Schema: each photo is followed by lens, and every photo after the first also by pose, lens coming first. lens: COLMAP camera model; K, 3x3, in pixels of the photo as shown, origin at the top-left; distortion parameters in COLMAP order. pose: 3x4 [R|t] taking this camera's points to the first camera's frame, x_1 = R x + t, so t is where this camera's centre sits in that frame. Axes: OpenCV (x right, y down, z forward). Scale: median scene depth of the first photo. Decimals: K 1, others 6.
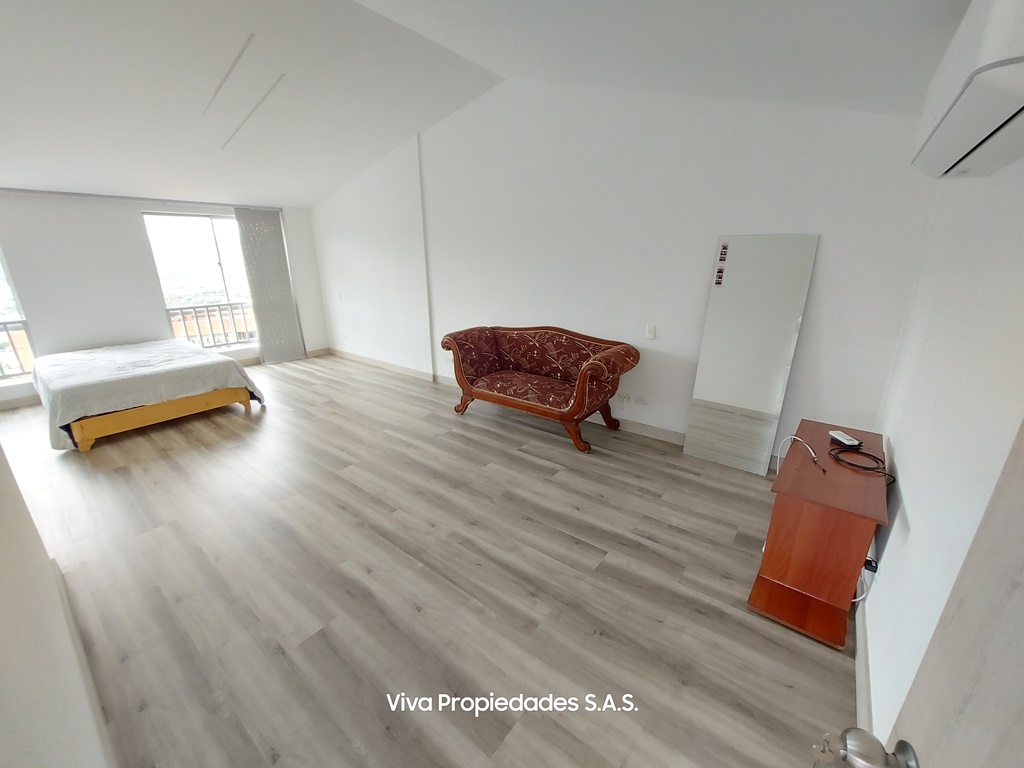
lens RADIAL K [[404.6, 0, 511.2], [0, 404.6, 382.6], [0, 0, 1]] dist [-0.001093, -0.000191]
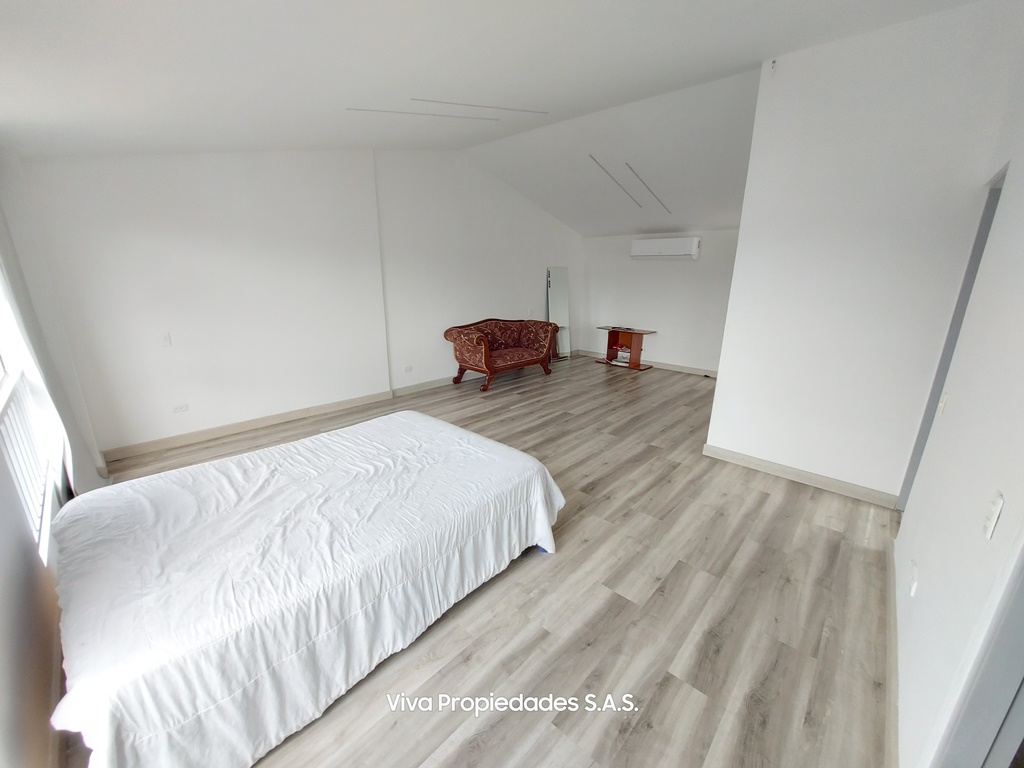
lens RADIAL K [[404.6, 0, 511.0], [0, 404.6, 388.4], [0, 0, 1]] dist [-0.001093, -0.000191]
pose [[0.088931, -0.270873, 0.958498, -1.573237], [0.271481, 0.932469, 0.238328, -0.255785], [-0.958326, 0.239019, 0.156462, 0.798014]]
